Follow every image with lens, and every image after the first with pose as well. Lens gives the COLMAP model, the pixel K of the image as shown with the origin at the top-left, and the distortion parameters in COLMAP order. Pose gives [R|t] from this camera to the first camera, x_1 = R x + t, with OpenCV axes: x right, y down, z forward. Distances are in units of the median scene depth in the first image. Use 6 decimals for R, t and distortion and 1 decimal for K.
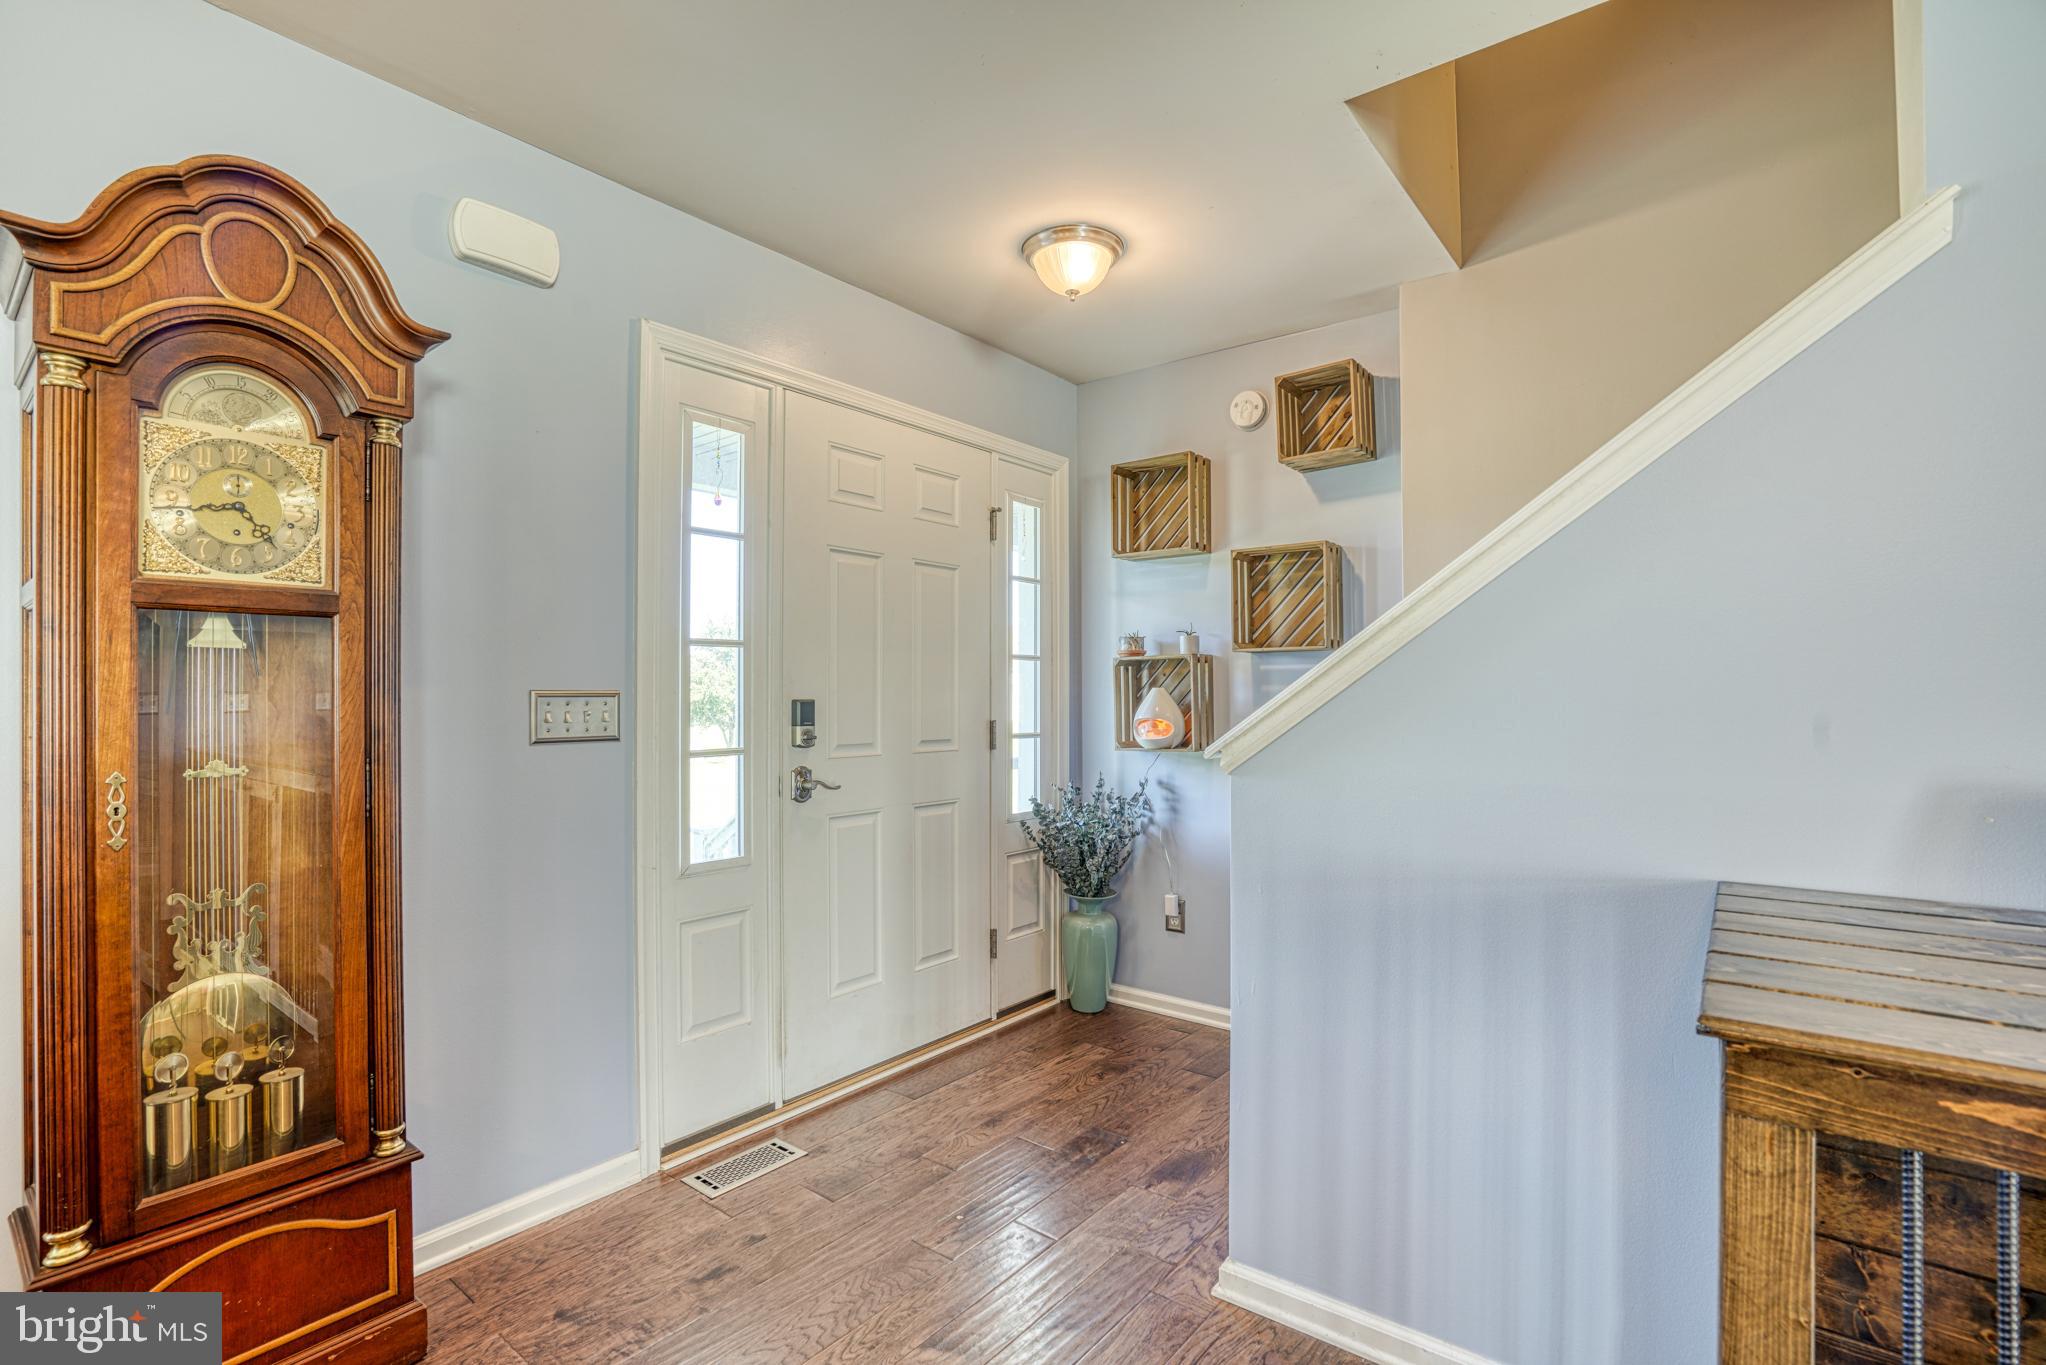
lens RADIAL K [[955.6, 0, 1016.4], [0, 955.6, 684.0], [0, 0, 1]] dist [-0.045598, 0.016388]
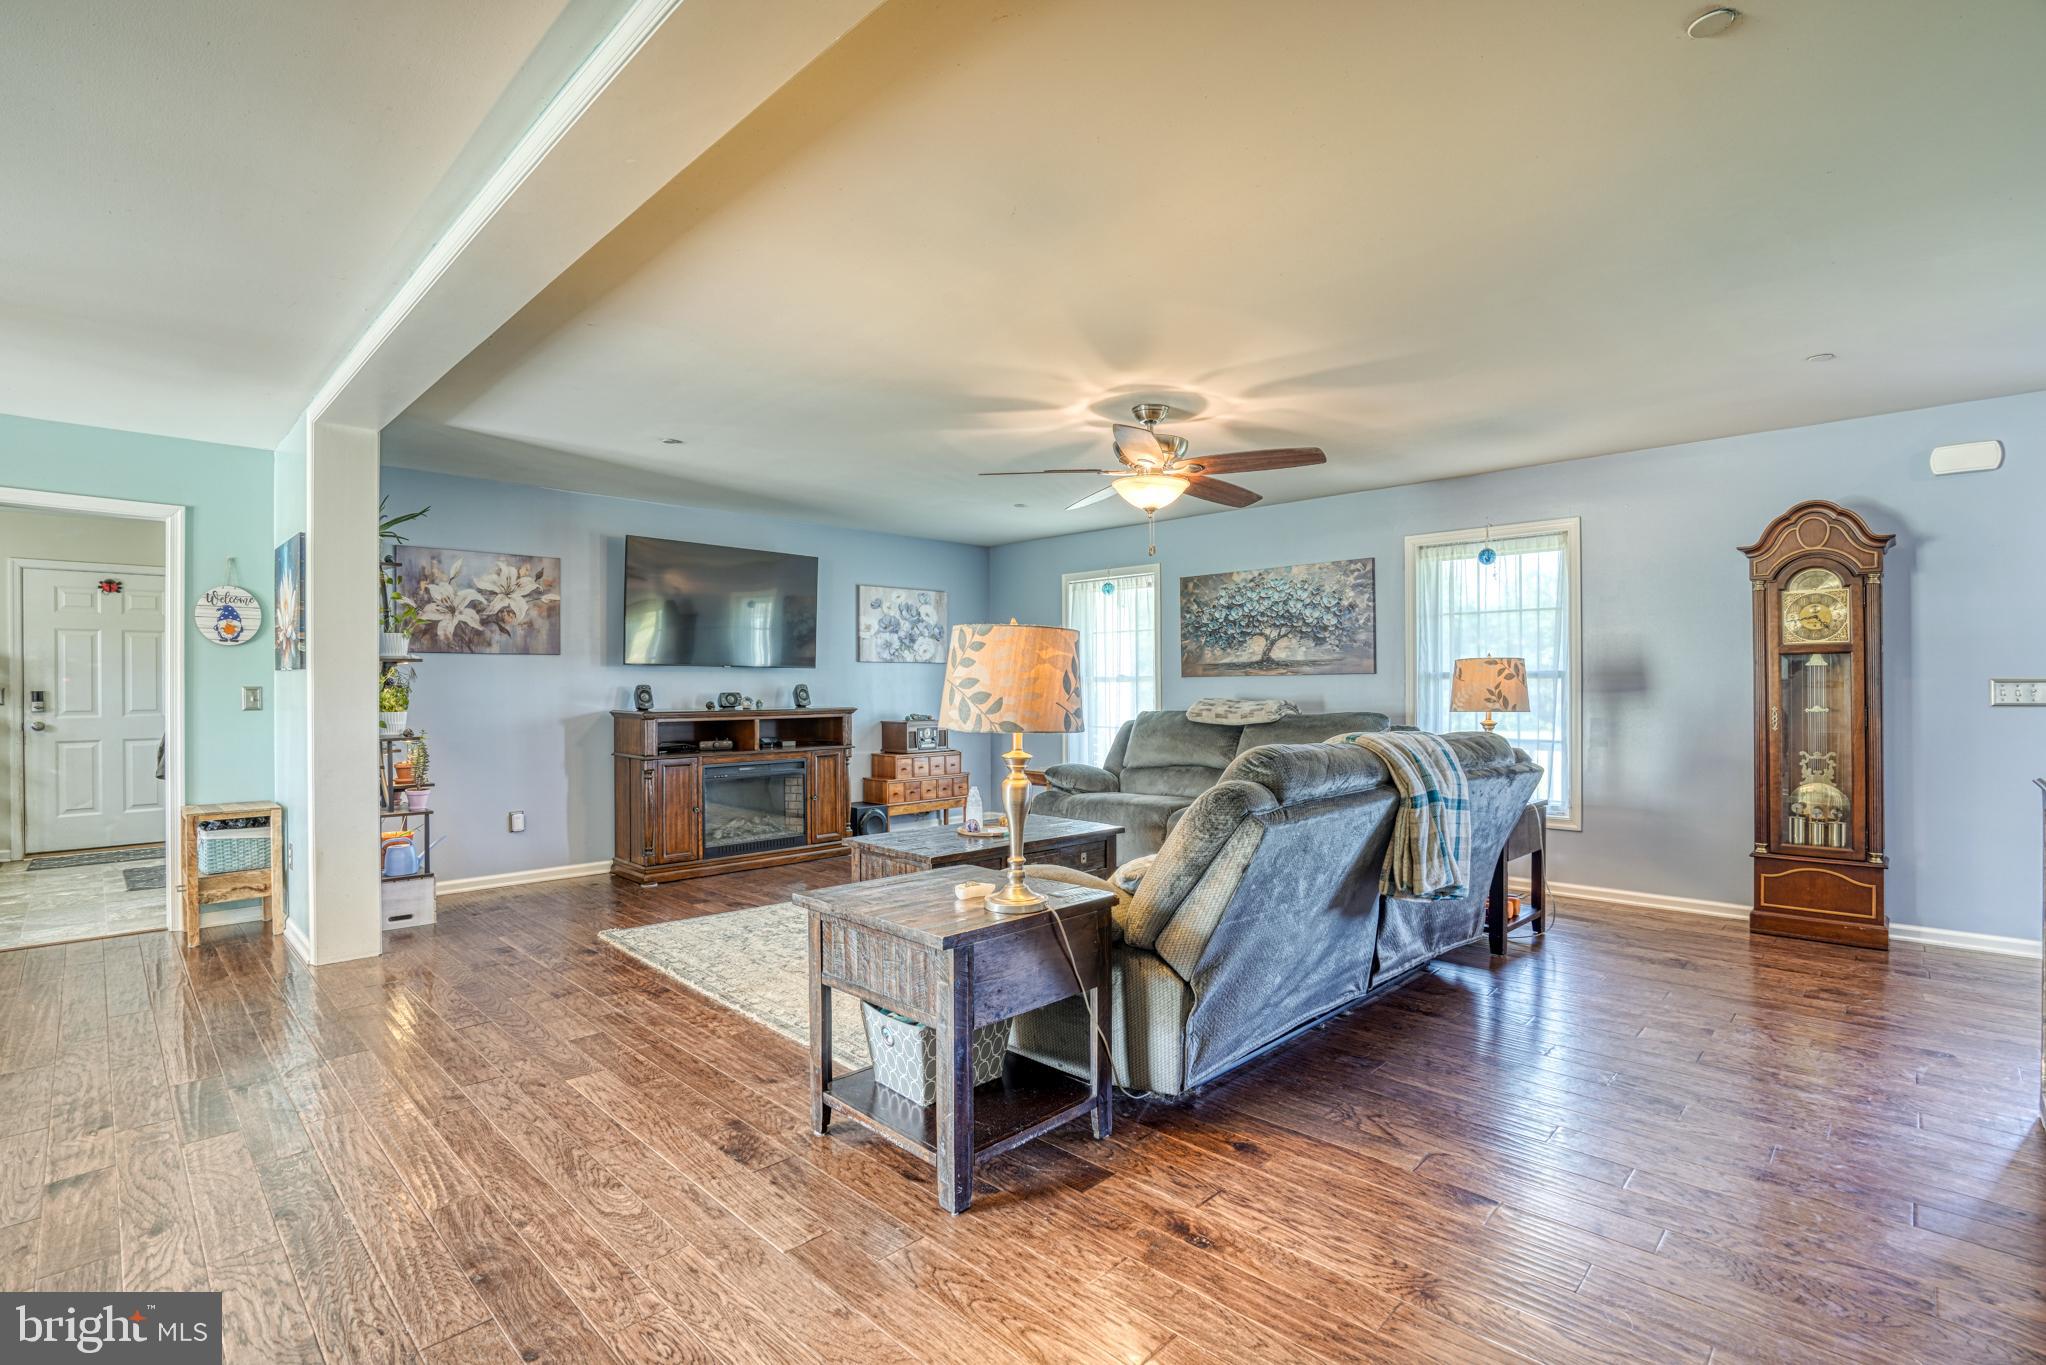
lens RADIAL K [[955.6, 0, 1011.7], [0, 955.6, 688.0], [0, 0, 1]] dist [-0.045598, 0.016388]
pose [[-0.127693, 0.002212, -0.991811, 2.237243], [0.010418, 0.999945, 0.000889, 0.000366], [0.991759, -0.010219, -0.127709, -1.047965]]
